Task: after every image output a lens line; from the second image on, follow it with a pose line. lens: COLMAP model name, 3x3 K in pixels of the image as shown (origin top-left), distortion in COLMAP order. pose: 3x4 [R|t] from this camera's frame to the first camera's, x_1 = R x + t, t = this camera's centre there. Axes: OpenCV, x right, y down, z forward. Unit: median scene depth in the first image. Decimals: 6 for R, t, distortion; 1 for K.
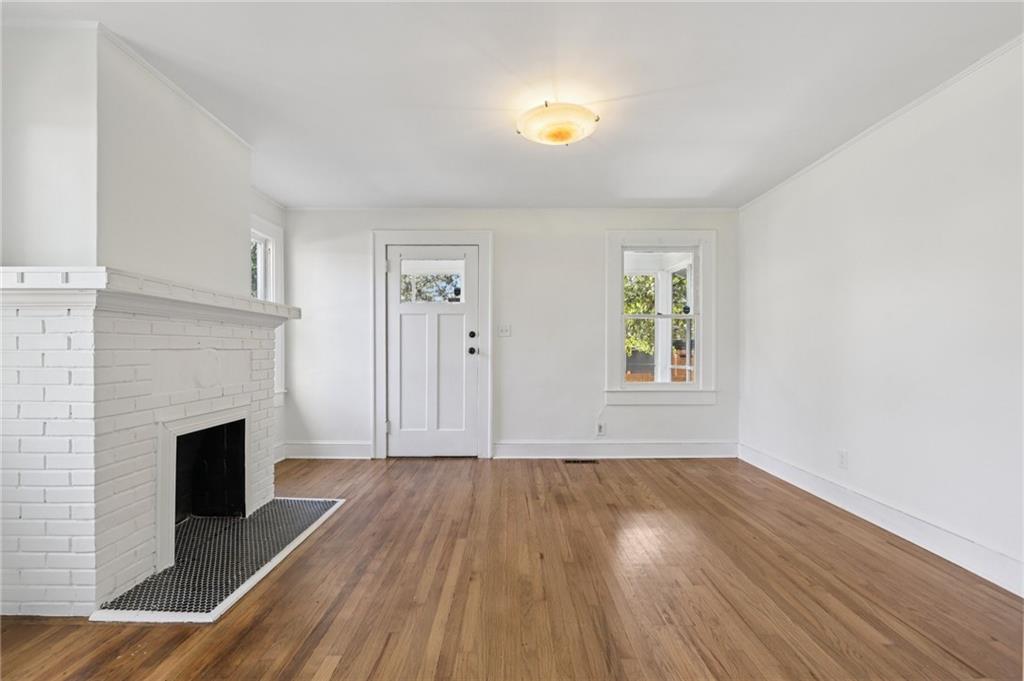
lens RADIAL K [[457.6, 0, 510.8], [0, 457.6, 355.8], [0, 0, 1]] dist [-0.004419, 0.002000]
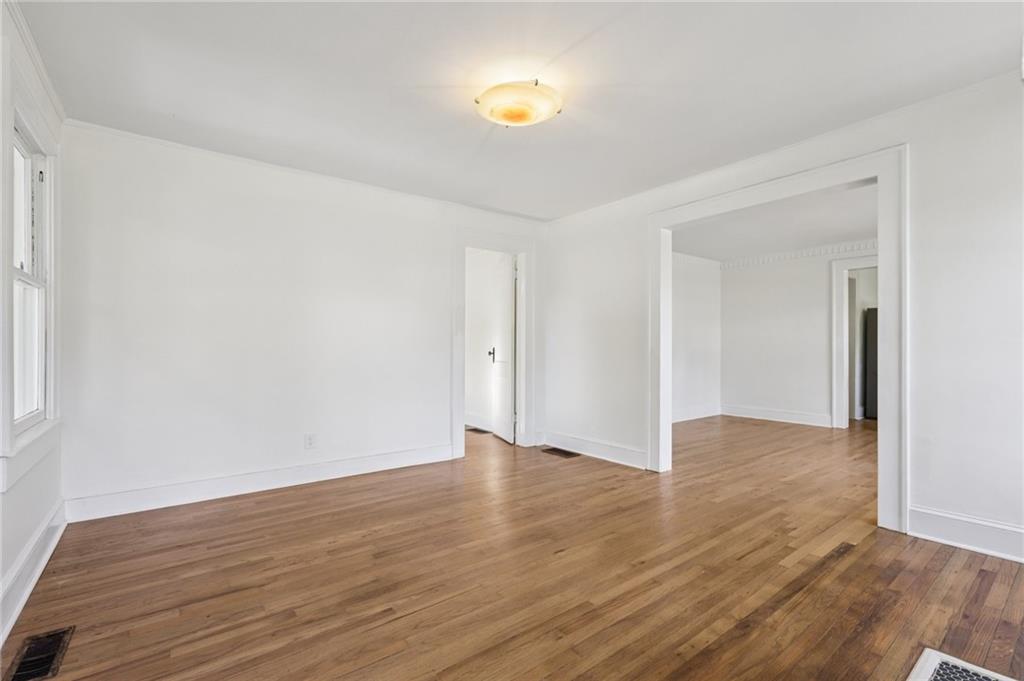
lens RADIAL K [[457.6, 0, 512.3], [0, 457.6, 350.9], [0, 0, 1]] dist [-0.004419, 0.002000]
pose [[-0.604630, -0.008424, 0.796462, -0.479307], [0.013346, 0.999697, 0.020705, -0.019829], [-0.796395, 0.023148, -0.604334, 1.202419]]
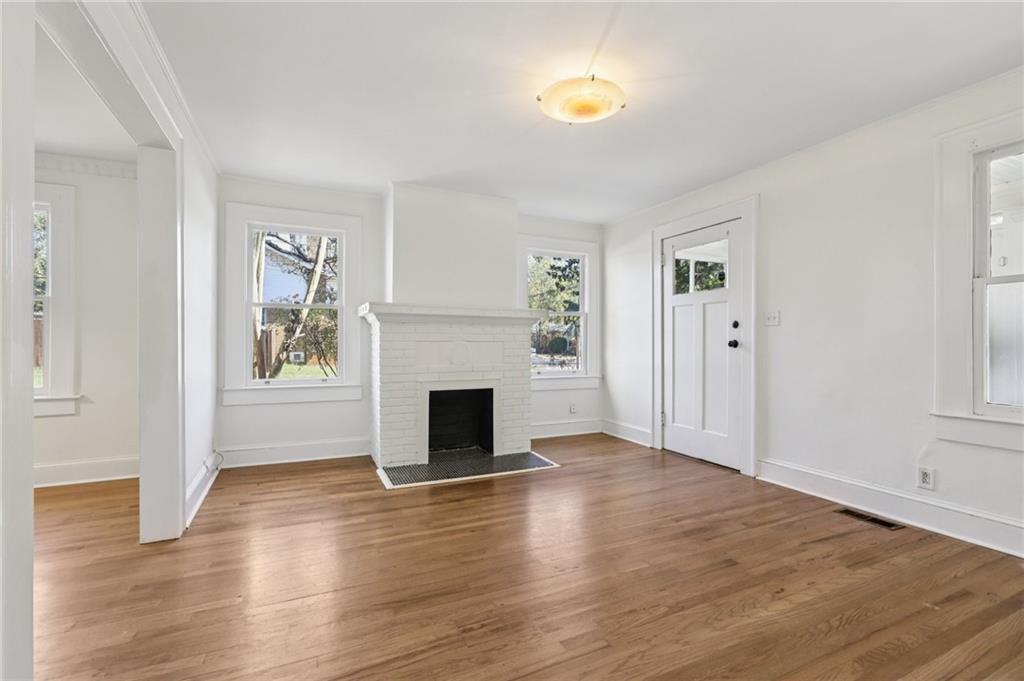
lens RADIAL K [[457.6, 0, 515.7], [0, 457.6, 337.3], [0, 0, 1]] dist [-0.004419, 0.002000]
pose [[0.428377, -0.007451, -0.903569, 0.680095], [-0.014605, 0.999778, -0.015169, -0.005319], [0.903482, 0.019695, 0.428173, 0.368405]]
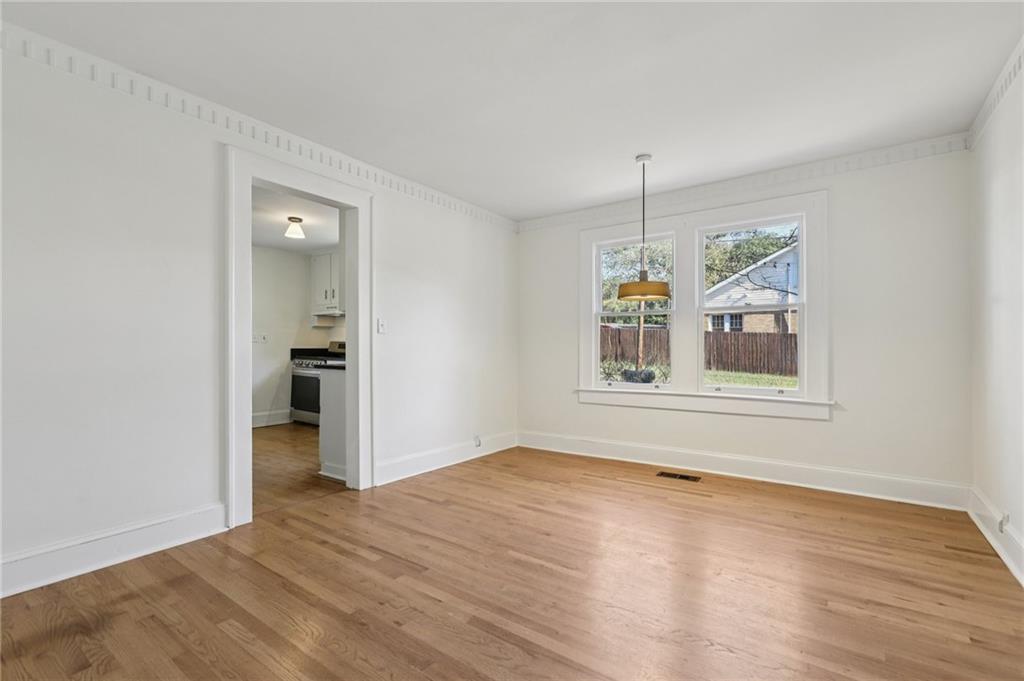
lens RADIAL K [[457.6, 0, 511.2], [0, 457.6, 342.0], [0, 0, 1]] dist [-0.004419, 0.002000]
pose [[-0.586958, -0.003501, -0.809610, 0.564095], [-0.011521, 0.999926, 0.004028, -0.003238], [0.809536, 0.011692, -0.586954, -0.063174]]
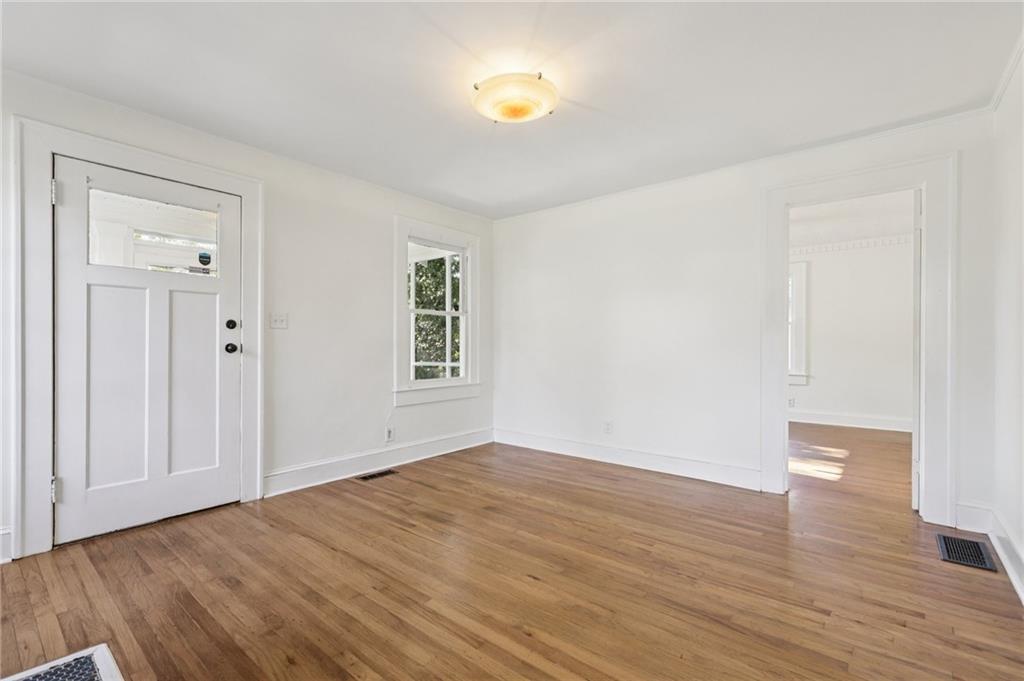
lens RADIAL K [[457.6, 0, 512.8], [0, 457.6, 344.8], [0, 0, 1]] dist [-0.004419, 0.002000]
pose [[0.639569, 0.000085, 0.768734, -0.458390], [0.012541, 0.999866, -0.010544, -0.004128], [-0.768632, 0.016384, 0.639482, 0.325002]]
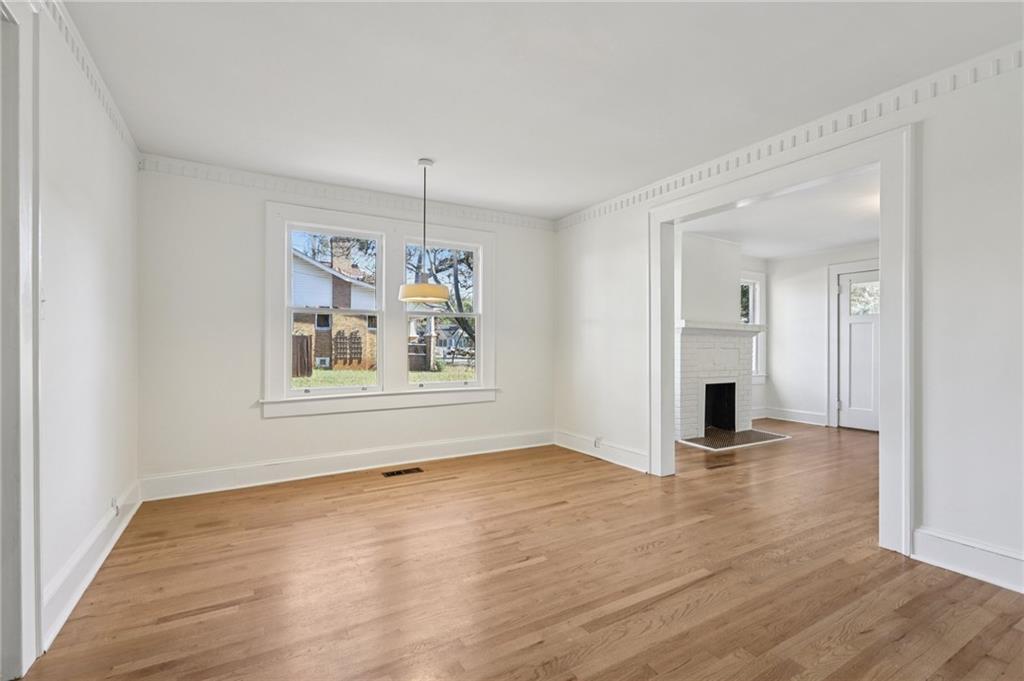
lens RADIAL K [[457.6, 0, 513.9], [0, 457.6, 342.7], [0, 0, 1]] dist [-0.004419, 0.002000]
pose [[0.514231, -0.005984, -0.857631, 0.559666], [-0.017776, 0.999687, -0.017633, 0.012372], [0.857468, 0.024312, 0.513963, -0.761937]]
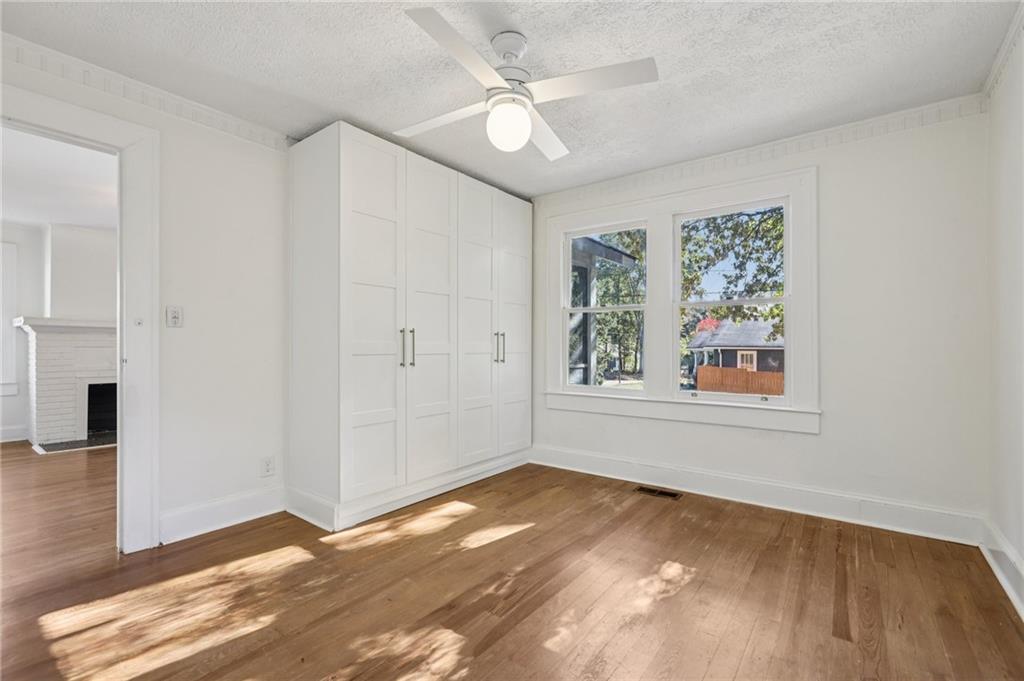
lens RADIAL K [[457.6, 0, 519.1], [0, 457.6, 343.0], [0, 0, 1]] dist [-0.004419, 0.002000]
pose [[0.799750, -0.001235, -0.600332, 1.630809], [-0.011184, 0.999794, -0.016956, -0.012378], [0.600229, 0.020275, 0.799571, 0.309372]]
